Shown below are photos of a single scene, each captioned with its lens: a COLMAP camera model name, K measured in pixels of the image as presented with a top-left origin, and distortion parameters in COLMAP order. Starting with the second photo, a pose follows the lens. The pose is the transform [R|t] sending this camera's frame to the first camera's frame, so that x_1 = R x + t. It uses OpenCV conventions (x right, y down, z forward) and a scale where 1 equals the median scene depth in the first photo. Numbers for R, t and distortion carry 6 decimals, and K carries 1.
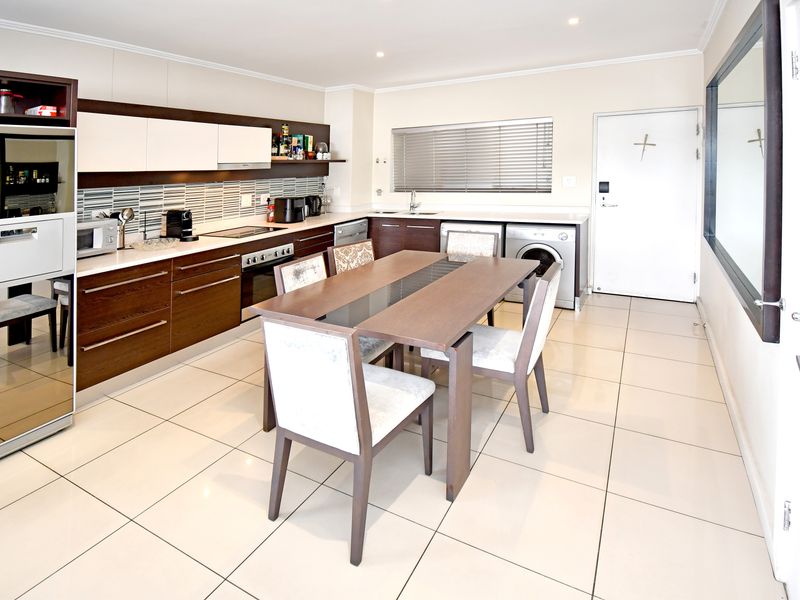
lens RADIAL K [[437.7, 0, 398.5], [0, 437.7, 270.7], [0, 0, 1]] dist [0.002390, -0.000900]
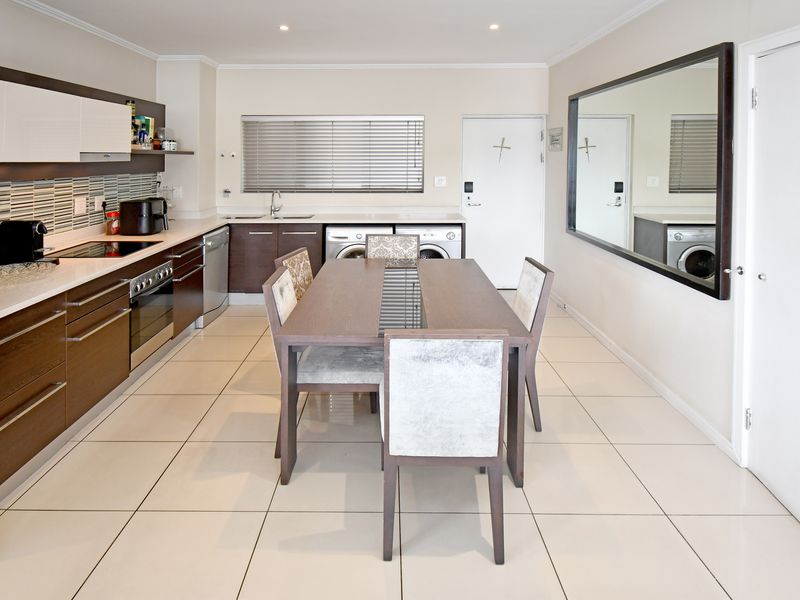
lens RADIAL K [[493.7, 0, 400.0], [0, 493.7, 300.0], [0, 0, 1]] dist [0.017624, -0.001735]
pose [[0.874460, -0.108428, 0.472825, -0.281240], [0.091195, 0.994066, 0.059300, -0.008091], [-0.476449, -0.008736, 0.879159, 0.039496]]
